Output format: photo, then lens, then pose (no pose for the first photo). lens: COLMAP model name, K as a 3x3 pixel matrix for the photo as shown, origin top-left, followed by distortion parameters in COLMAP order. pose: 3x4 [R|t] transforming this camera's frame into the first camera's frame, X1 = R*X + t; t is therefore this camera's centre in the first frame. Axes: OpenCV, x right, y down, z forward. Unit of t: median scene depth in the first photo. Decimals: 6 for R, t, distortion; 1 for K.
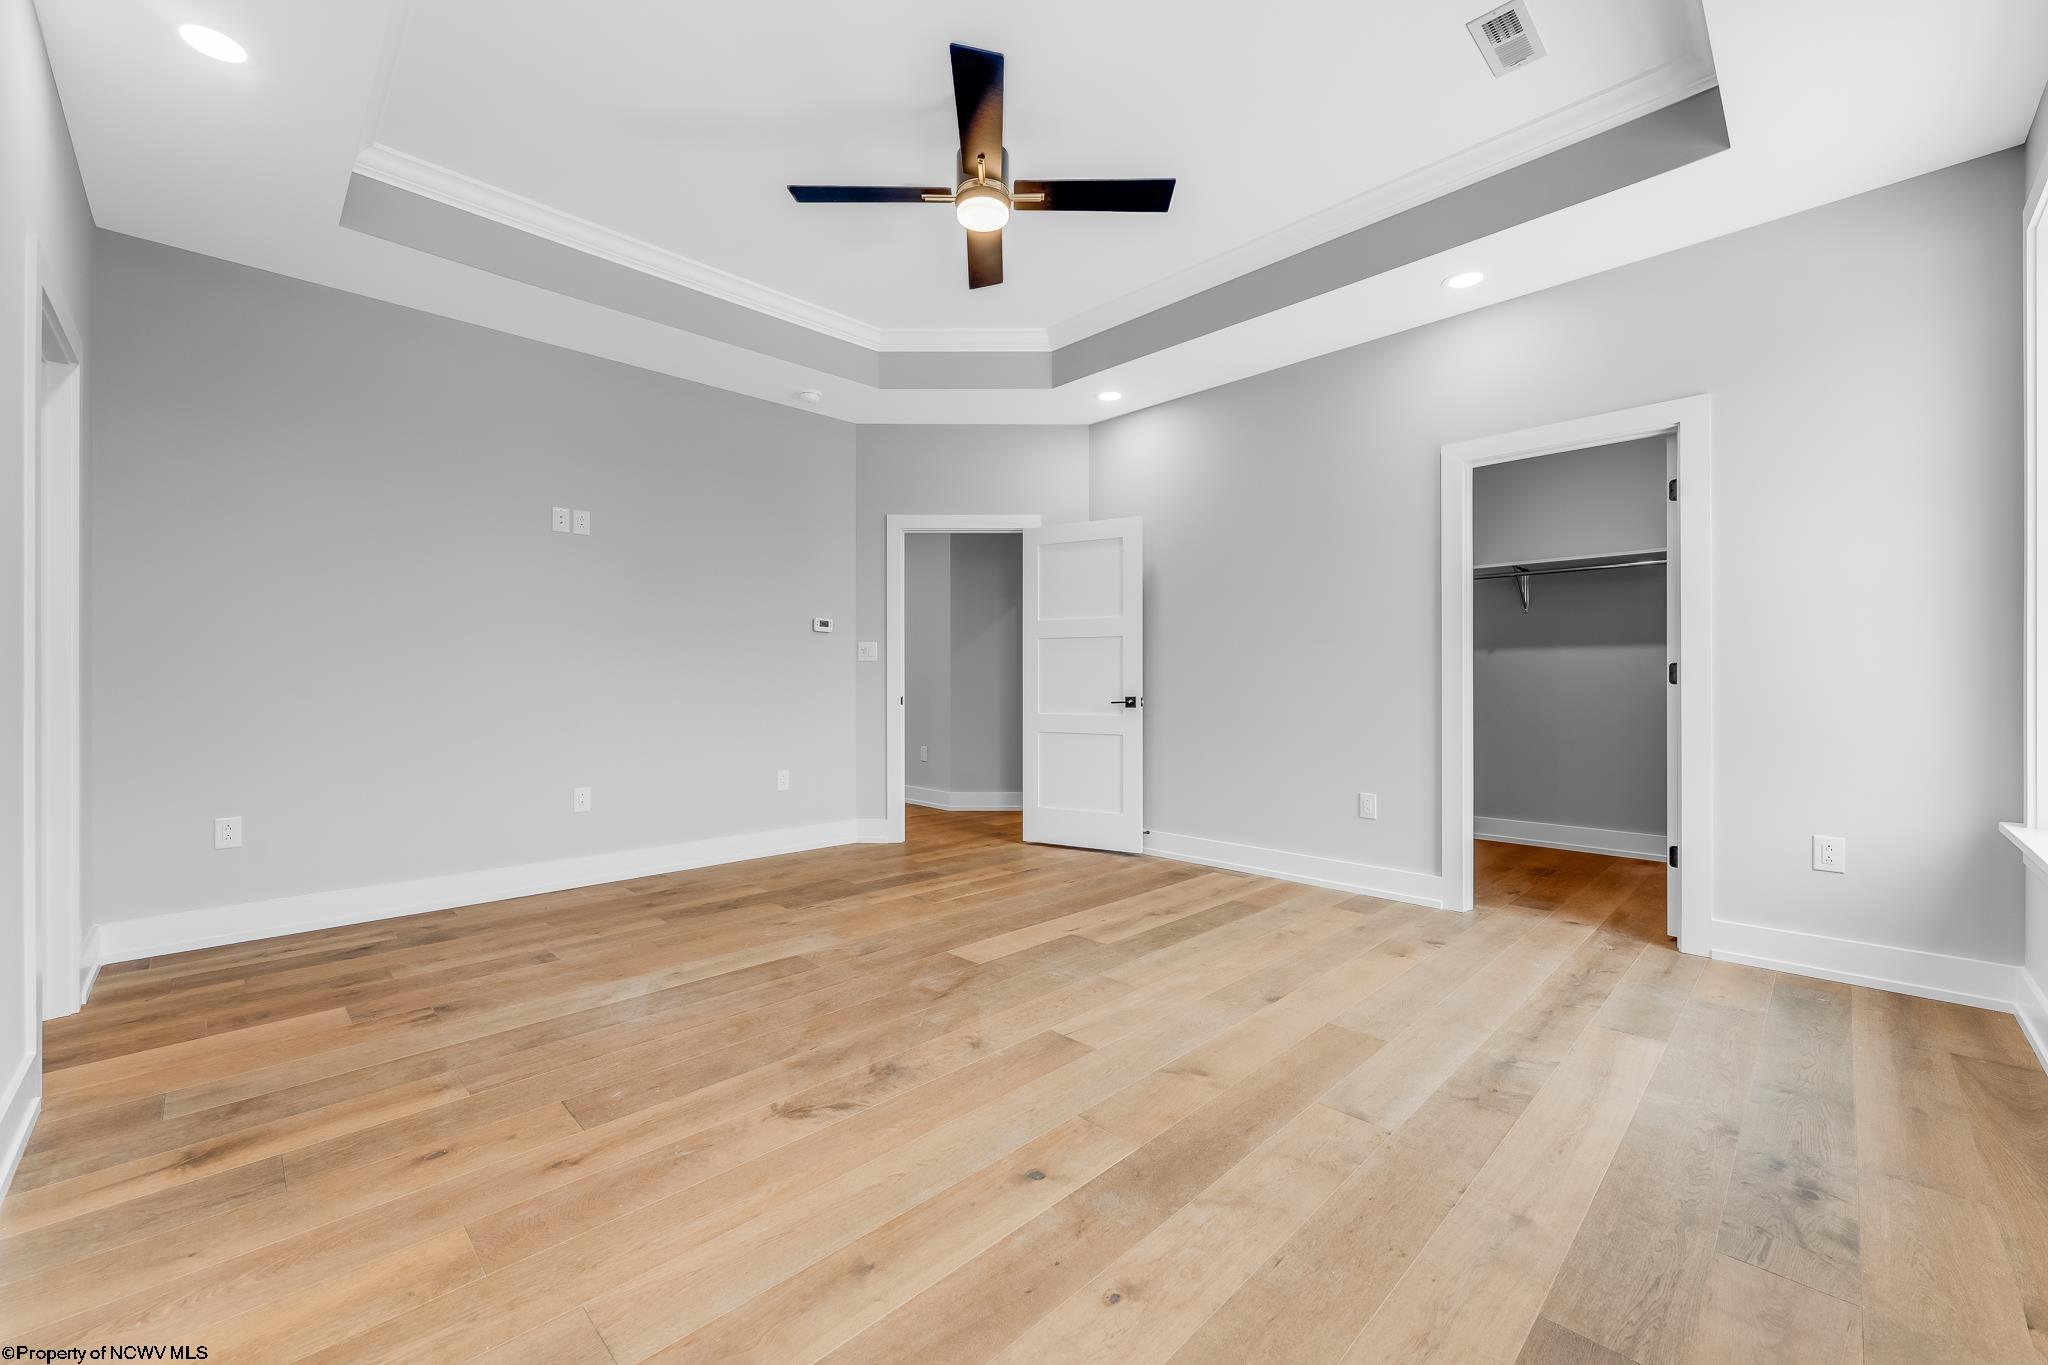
lens RADIAL K [[817.1, 0, 1028.2], [0, 817.1, 679.0], [0, 0, 1]] dist [0.000648, -0.000014]
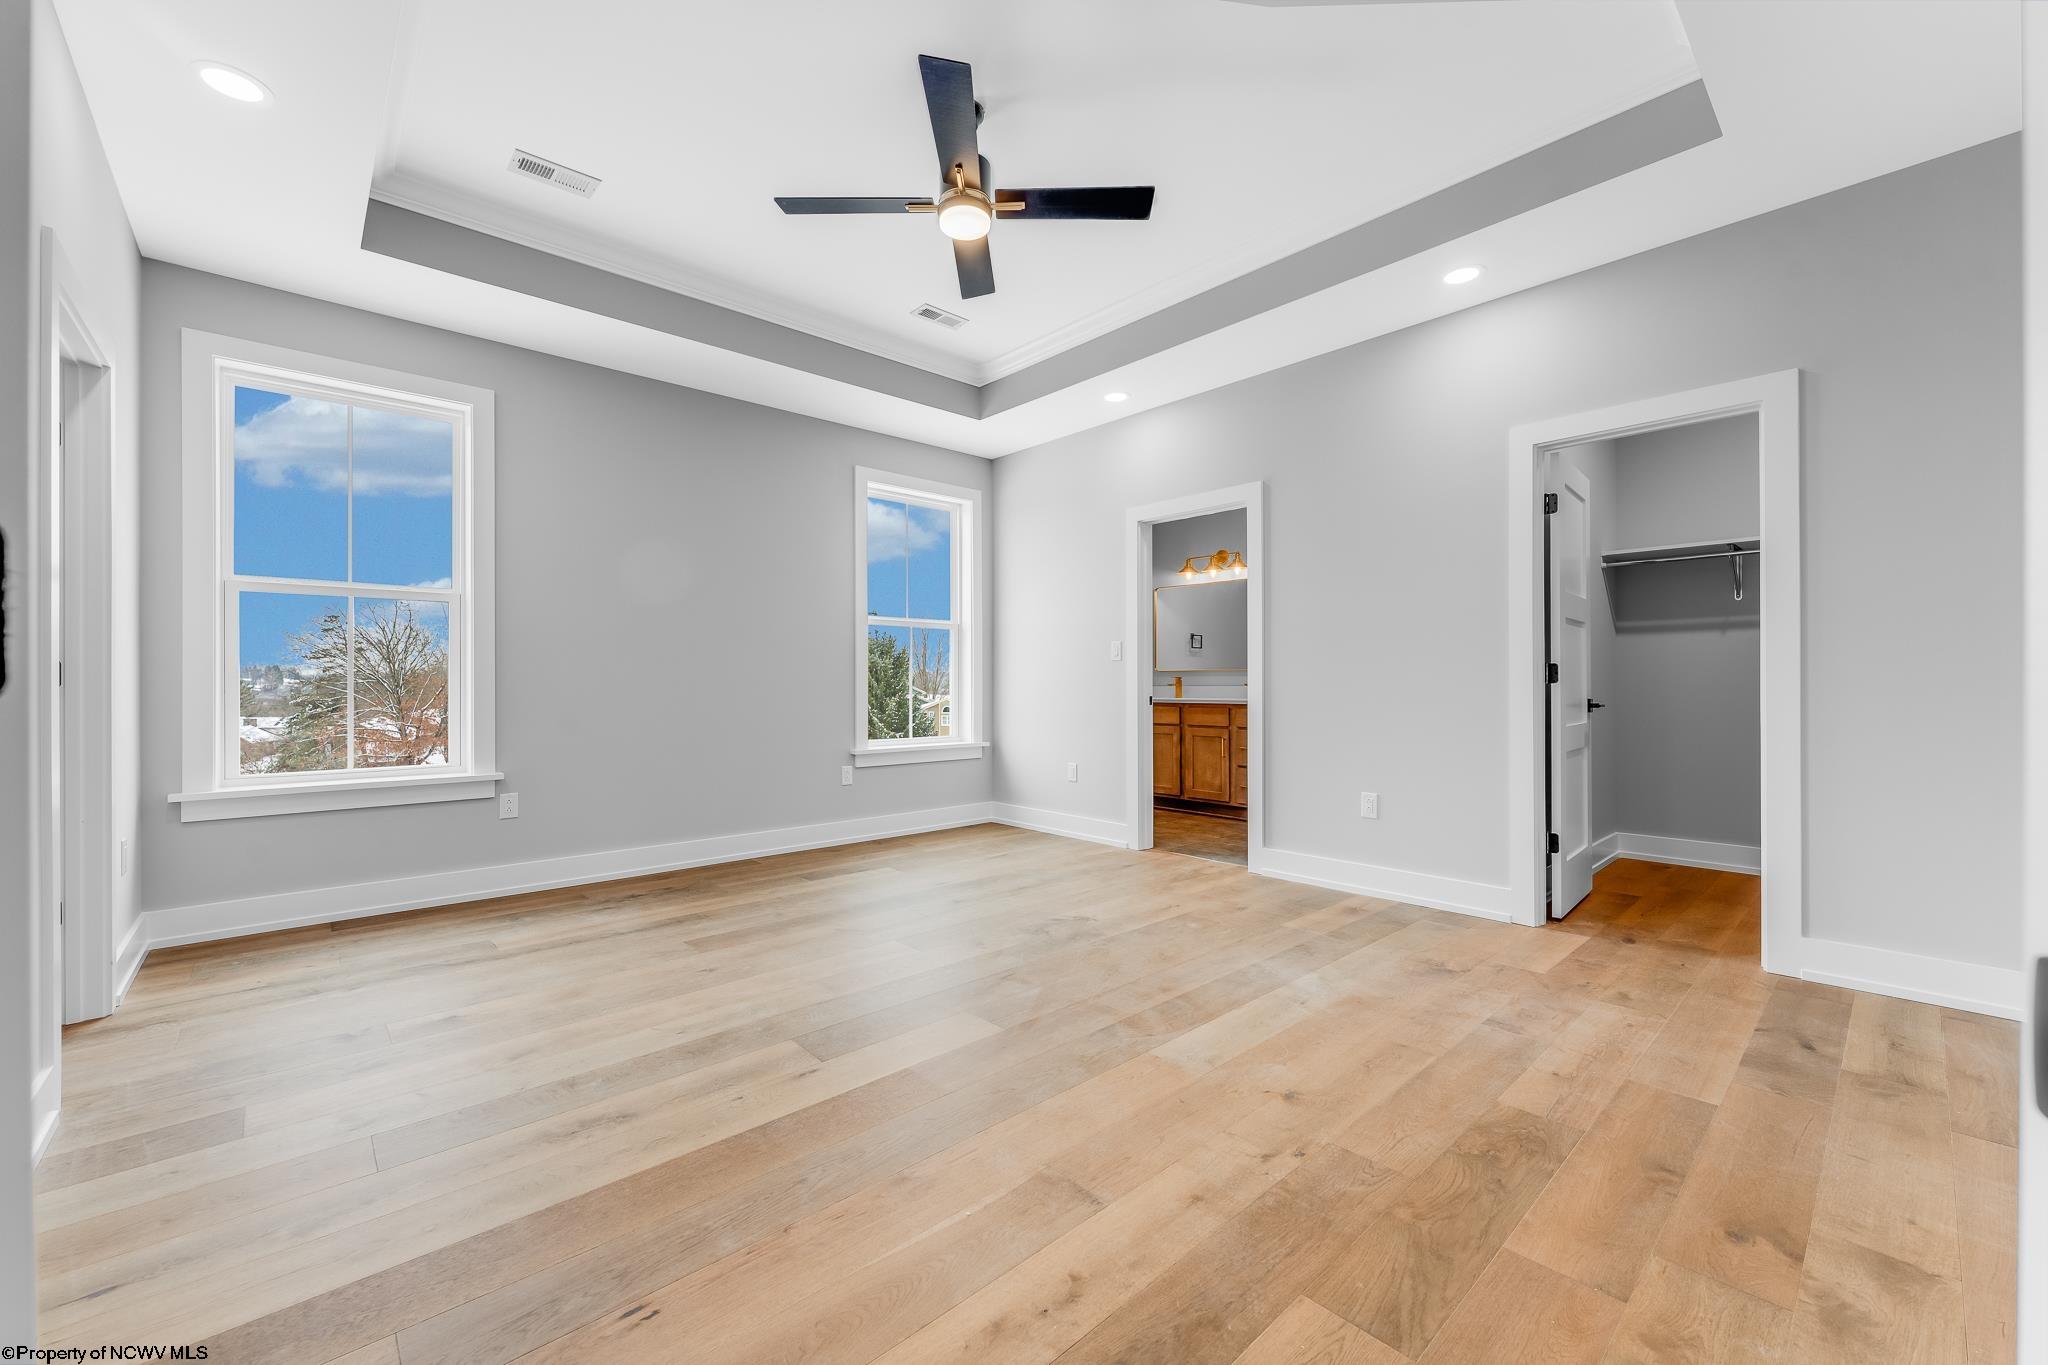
lens RADIAL K [[814.3, 0, 1037.6], [0, 814.3, 670.7], [0, 0, 1]] dist [0.008131, -0.000062]
pose [[-0.999372, 0.004062, 0.035196, -0.176772], [0.003291, 0.999755, -0.021910, 0.011341], [-0.035276, -0.021781, -0.999140, 1.977062]]
